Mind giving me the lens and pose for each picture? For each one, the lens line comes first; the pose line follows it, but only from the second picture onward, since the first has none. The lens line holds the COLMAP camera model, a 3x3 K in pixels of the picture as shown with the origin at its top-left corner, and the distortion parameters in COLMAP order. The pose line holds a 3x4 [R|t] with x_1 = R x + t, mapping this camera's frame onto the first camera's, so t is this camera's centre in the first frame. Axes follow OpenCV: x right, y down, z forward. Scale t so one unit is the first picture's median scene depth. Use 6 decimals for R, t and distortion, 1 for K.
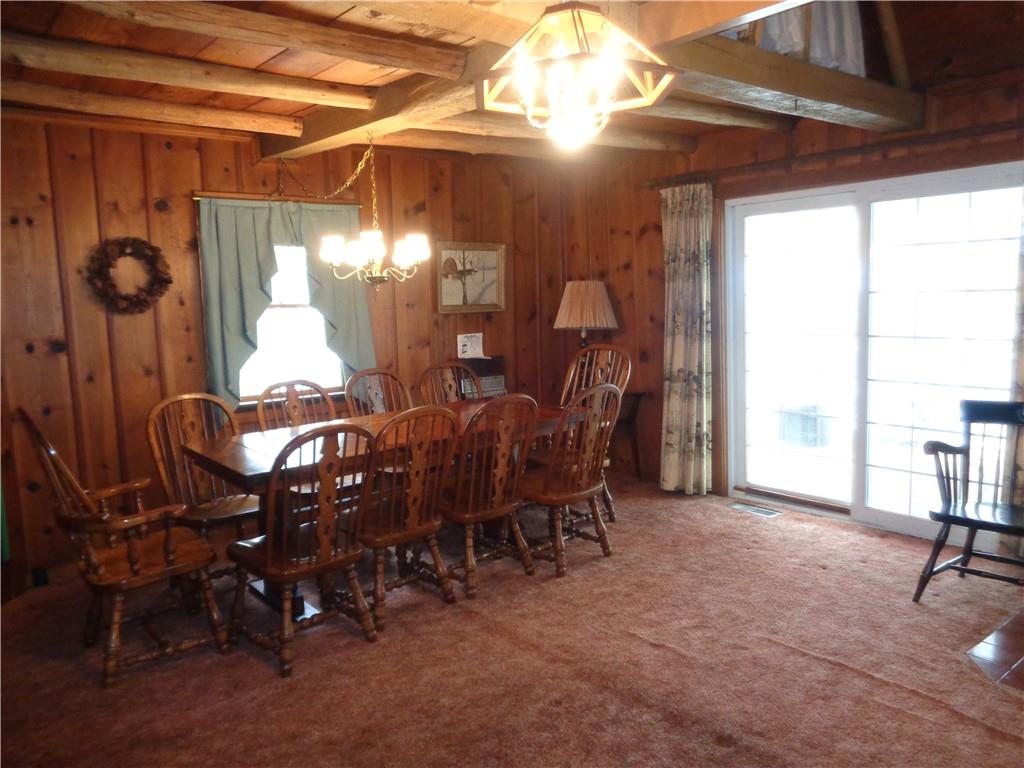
lens RADIAL K [[760.6, 0, 513.8], [0, 760.6, 383.8], [0, 0, 1]] dist [0.009618, -0.001947]
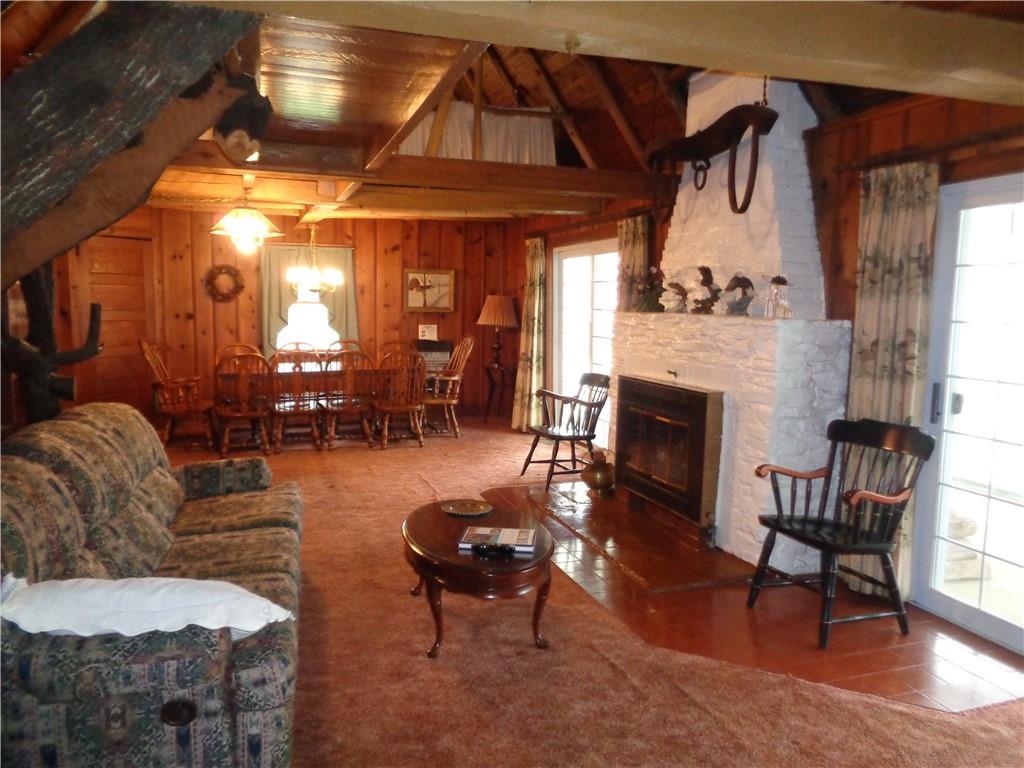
lens RADIAL K [[760.6, 0, 510.5], [0, 760.6, 387.0], [0, 0, 1]] dist [0.009618, -0.001947]
pose [[0.930936, 0.084589, -0.355251, 0.783364], [-0.085174, 0.996267, 0.014024, 0.031928], [0.355111, 0.017203, 0.934666, -0.510918]]
